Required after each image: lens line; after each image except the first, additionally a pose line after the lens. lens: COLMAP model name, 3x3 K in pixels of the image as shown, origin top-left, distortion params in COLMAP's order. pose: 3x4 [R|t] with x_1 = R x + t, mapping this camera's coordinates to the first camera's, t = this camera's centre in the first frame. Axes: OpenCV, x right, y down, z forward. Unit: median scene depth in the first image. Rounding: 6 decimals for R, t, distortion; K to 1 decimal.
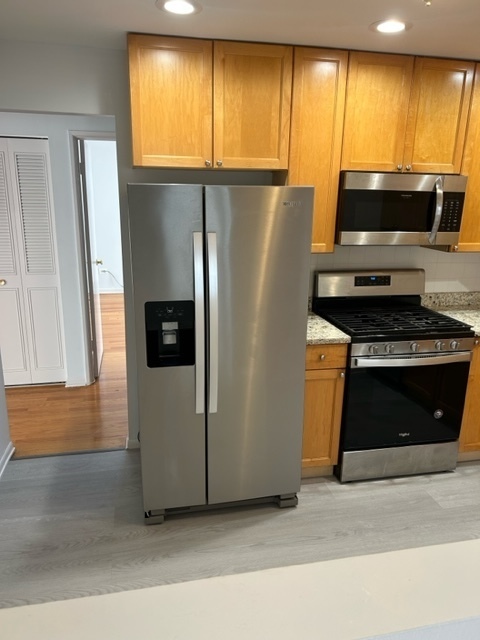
lens RADIAL K [[482.3, 0, 236.5], [0, 482.3, 319.7], [0, 0, 1]] dist [0.041942, -0.046048]
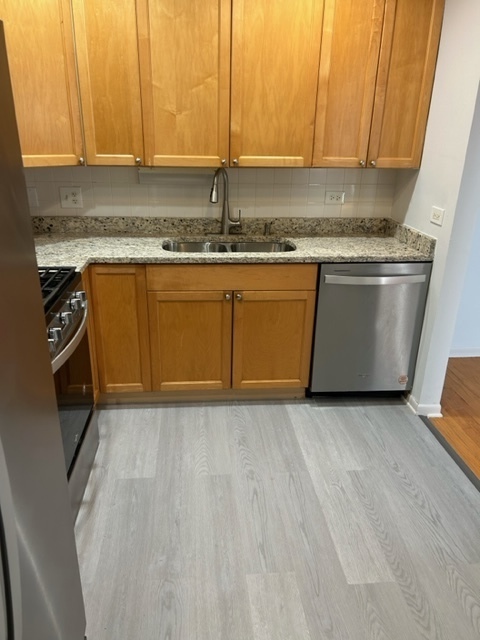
lens RADIAL K [[482.3, 0, 233.8], [0, 482.3, 323.3], [0, 0, 1]] dist [0.041942, -0.046048]
pose [[0.128446, -0.387725, 0.912782, -0.224558], [0.242930, 0.904666, 0.350092, -0.117231], [-0.961502, 0.176774, 0.210390, 0.634390]]
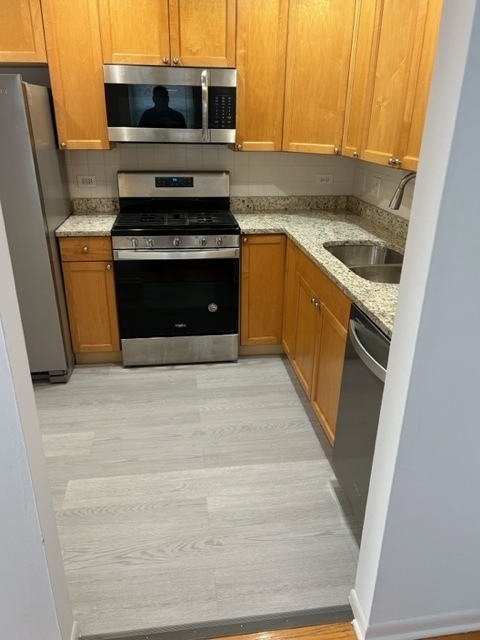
lens RADIAL K [[482.3, 0, 236.8], [0, 482.3, 323.1], [0, 0, 1]] dist [0.041942, -0.046048]
pose [[0.996711, 0.025053, -0.077069, 0.589959], [-0.013872, 0.989721, 0.142335, 0.080657], [0.079843, -0.140798, 0.986814, -0.059443]]
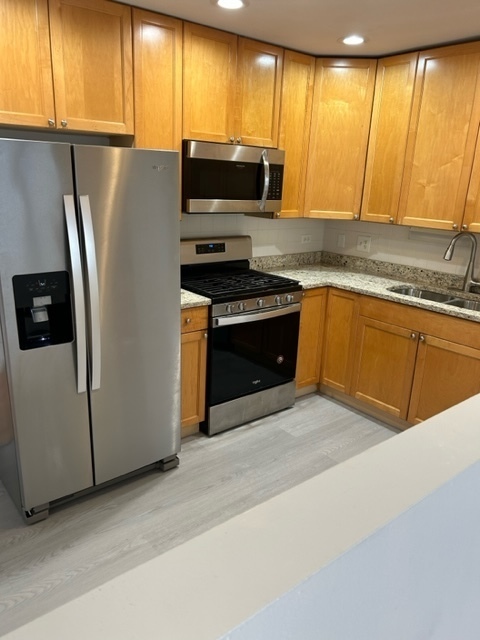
lens RADIAL K [[482.3, 0, 234.5], [0, 482.3, 321.5], [0, 0, 1]] dist [0.041942, -0.046048]
pose [[0.893746, -0.113555, 0.433963, -0.180176], [0.096825, 0.993458, 0.060547, 0.025808], [-0.437999, -0.012095, 0.898894, 0.019631]]
